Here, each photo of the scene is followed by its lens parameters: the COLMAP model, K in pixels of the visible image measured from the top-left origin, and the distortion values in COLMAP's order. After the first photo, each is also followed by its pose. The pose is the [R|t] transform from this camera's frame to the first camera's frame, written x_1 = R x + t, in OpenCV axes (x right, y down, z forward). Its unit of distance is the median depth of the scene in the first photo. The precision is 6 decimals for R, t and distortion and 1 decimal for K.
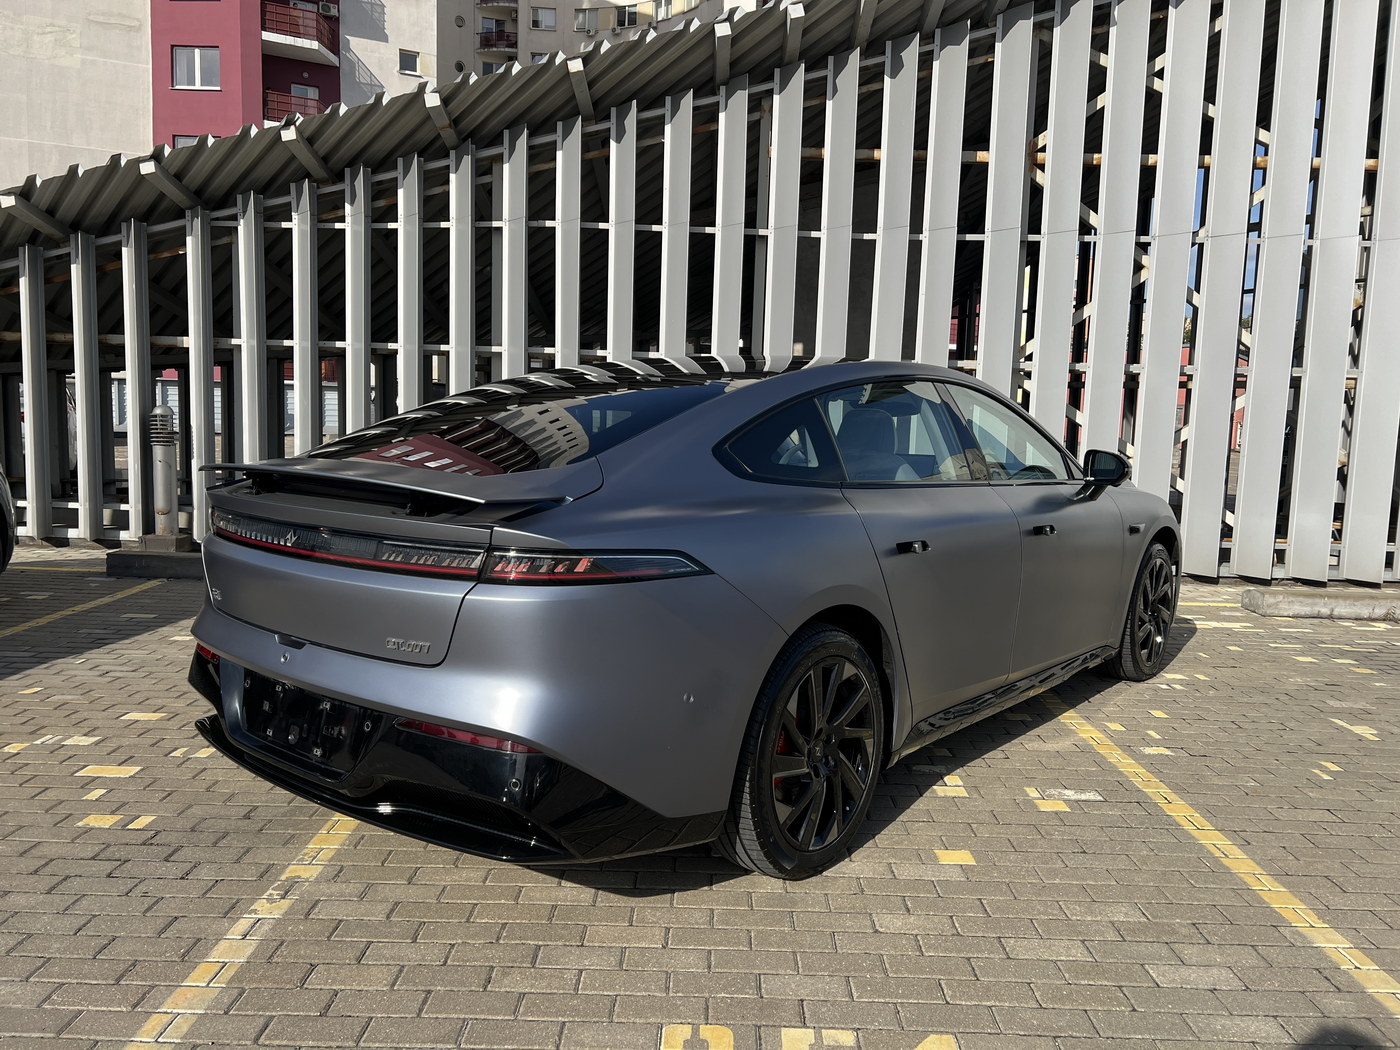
lens RADIAL K [[1071.9, 0, 700.0], [0, 1071.9, 525.0], [0, 0, 1]] dist [0.026788, 0.003383]
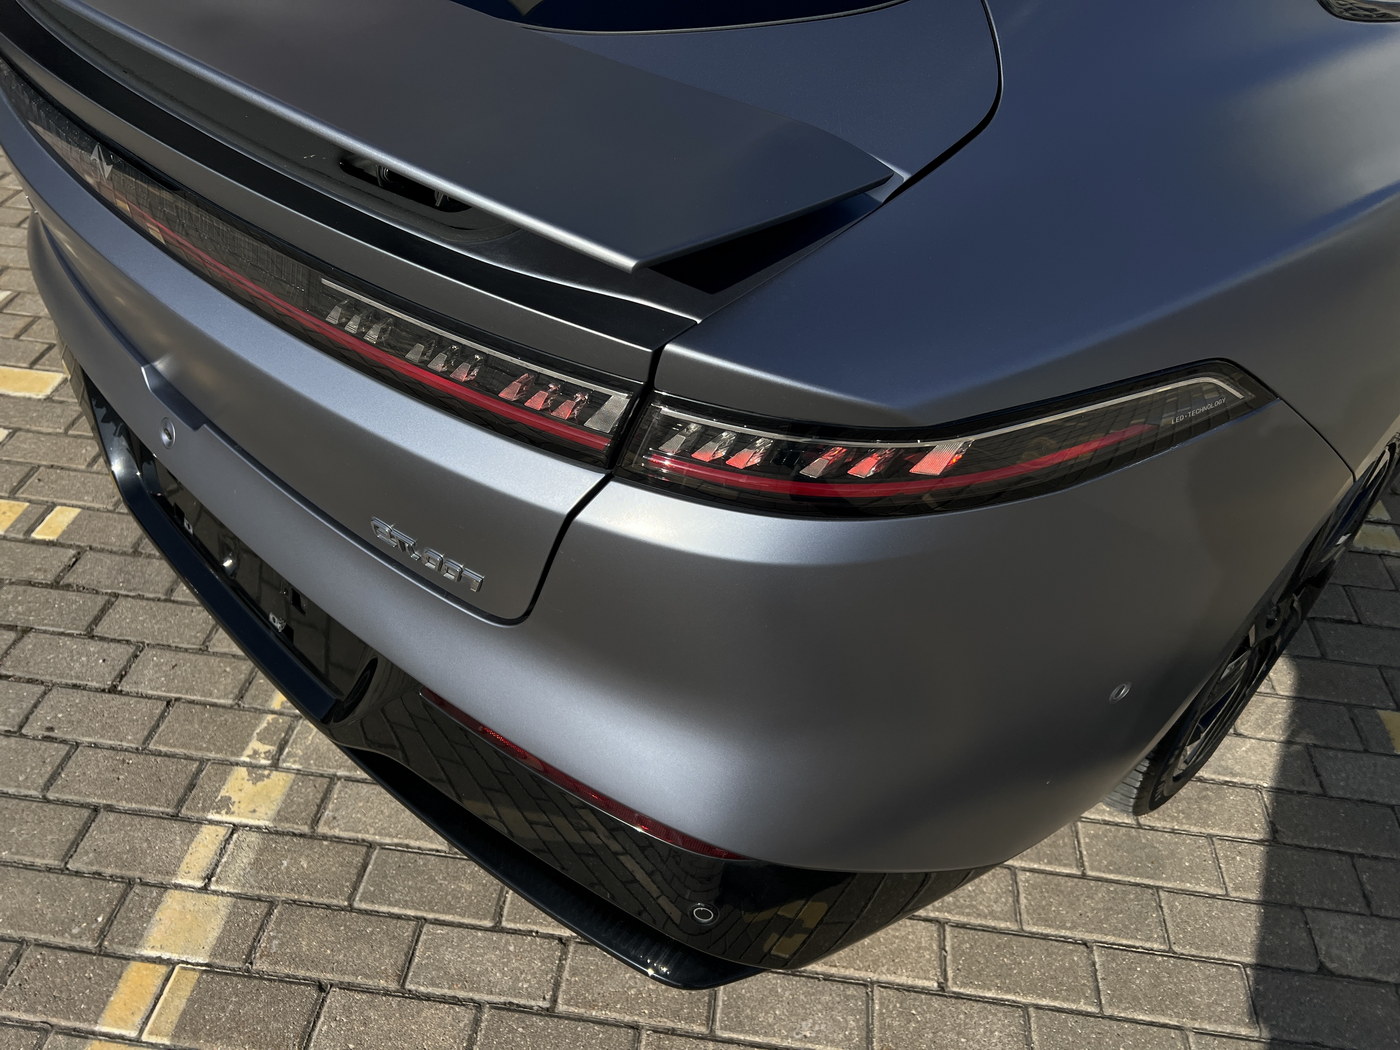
lens RADIAL K [[1071.9, 0, 700.0], [0, 1071.9, 525.0], [0, 0, 1]] dist [0.026788, 0.003383]
pose [[0.995355, 0.081554, -0.051158, -0.141094], [-0.039231, 0.828872, 0.558061, -0.105087], [0.087916, -0.553462, 0.828221, 0.629349]]
